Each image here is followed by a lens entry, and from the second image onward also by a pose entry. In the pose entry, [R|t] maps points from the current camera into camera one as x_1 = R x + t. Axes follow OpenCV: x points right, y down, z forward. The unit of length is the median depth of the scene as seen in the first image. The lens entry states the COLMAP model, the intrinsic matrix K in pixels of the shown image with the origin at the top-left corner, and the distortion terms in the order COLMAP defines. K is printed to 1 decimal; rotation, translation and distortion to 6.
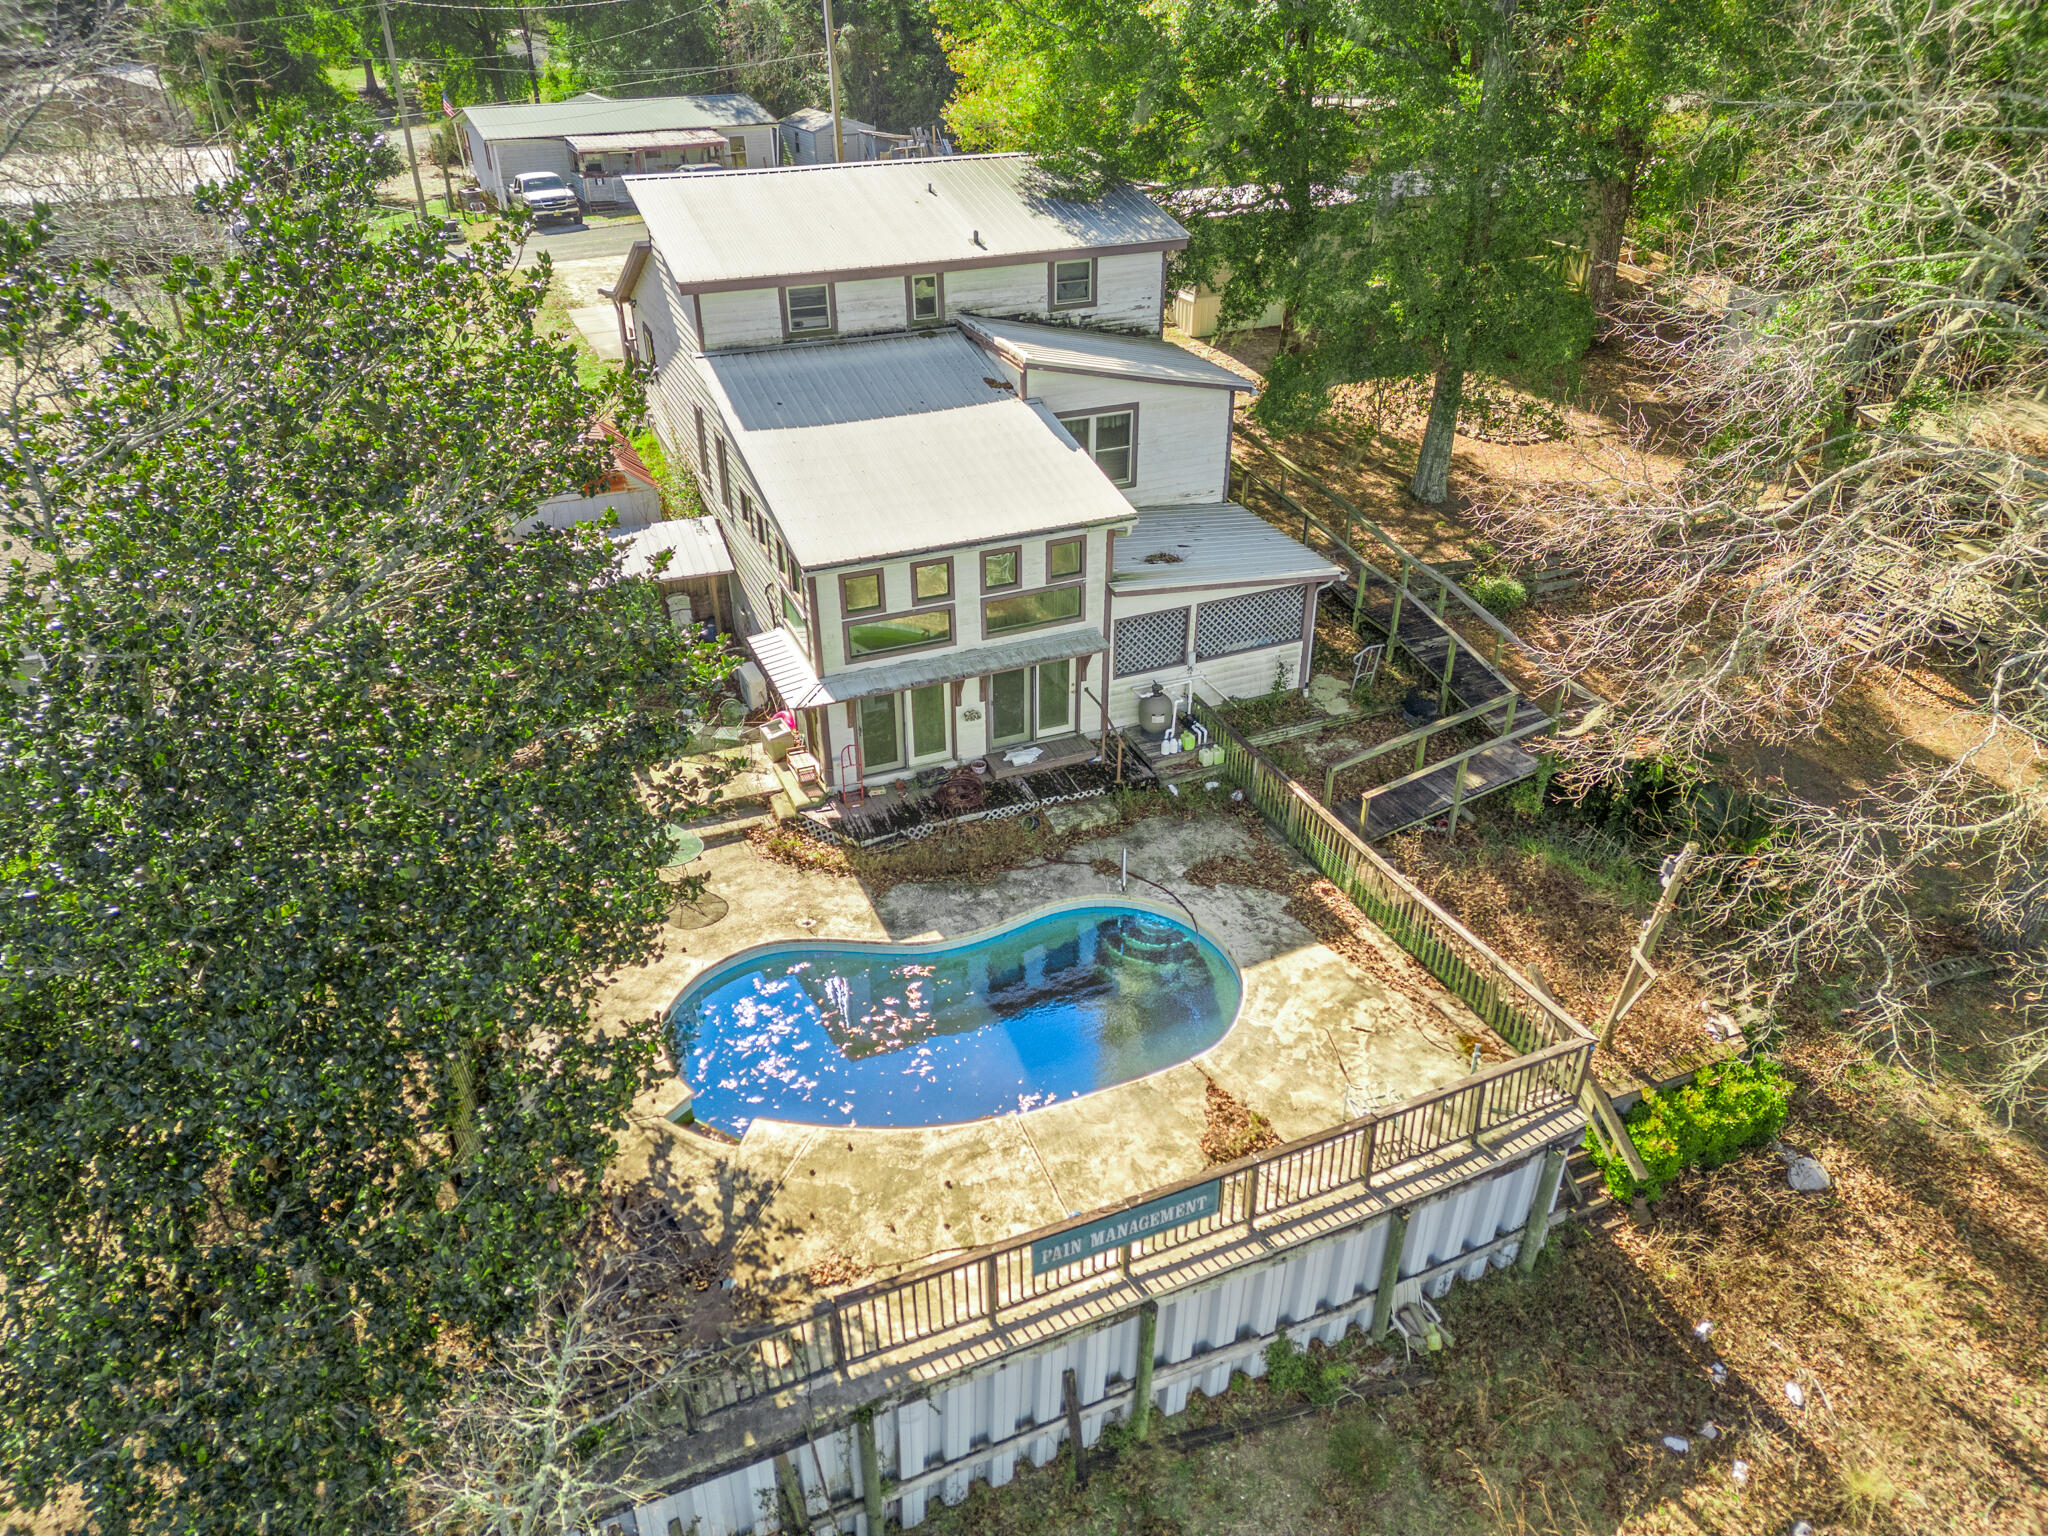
lens RADIAL K [[1412.1, 0, 1024.0], [0, 1412.1, 768.0], [0, 0, 1]] dist [0.091258, -0.086300]
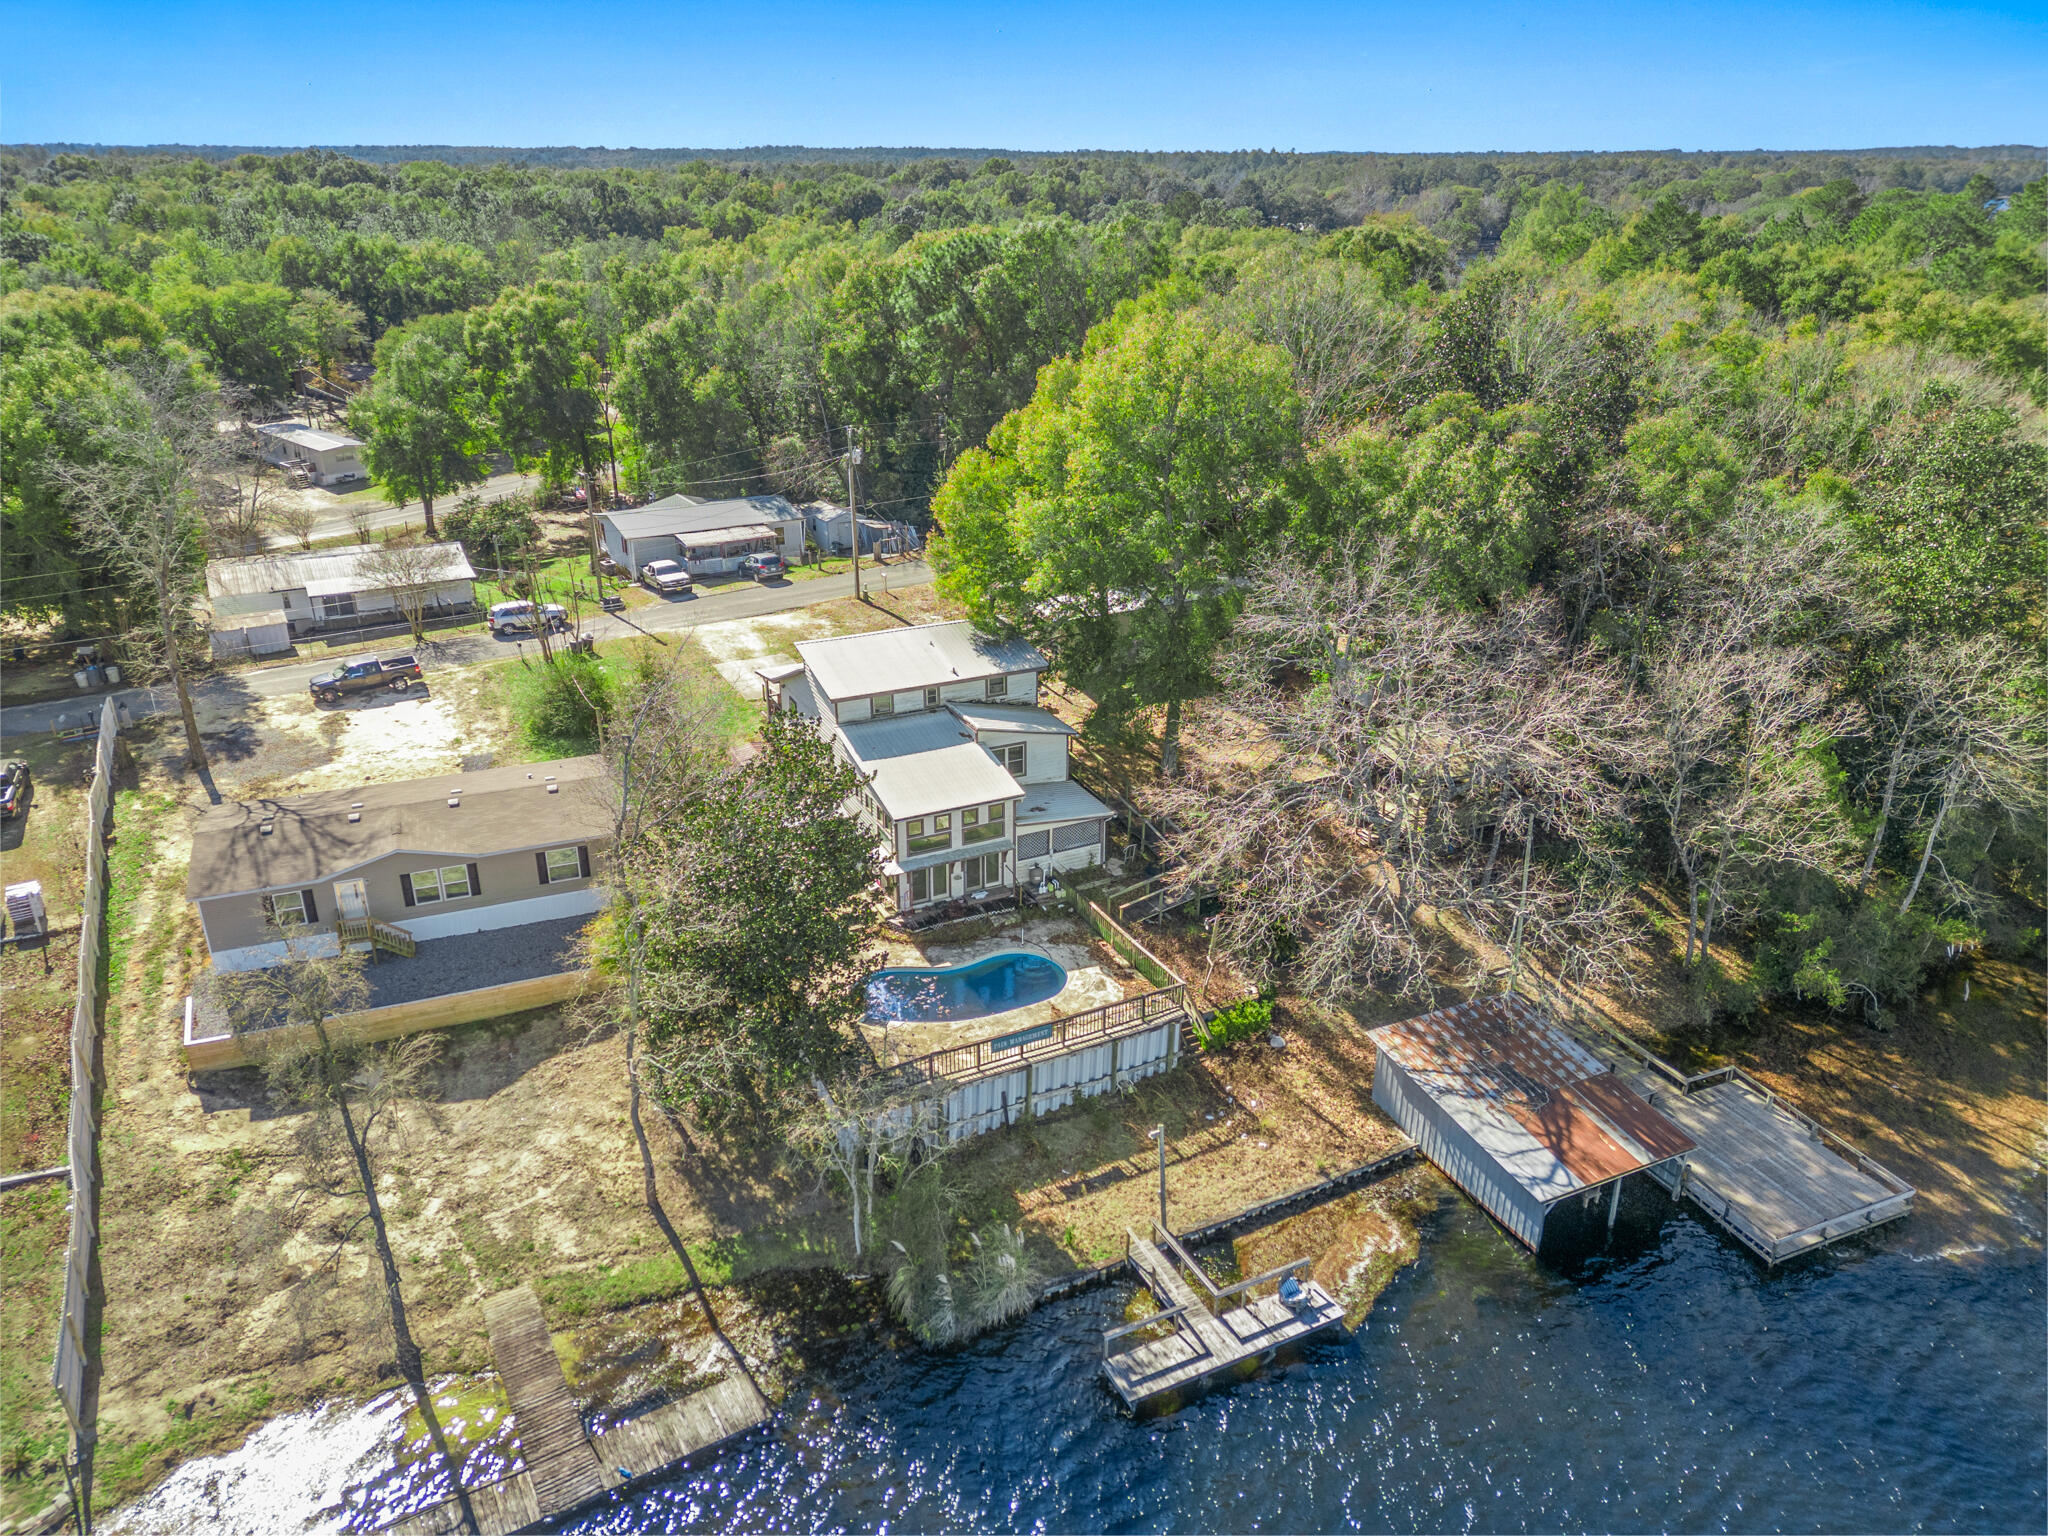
lens RADIAL K [[1412.1, 0, 1024.0], [0, 1412.1, 768.0], [0, 0, 1]] dist [0.091258, -0.086300]
pose [[0.998477, -0.016549, 0.052632, -0.049580], [0.023392, 0.990949, -0.132188, 0.099155], [-0.049968, 0.133218, 0.989826, -1.418301]]
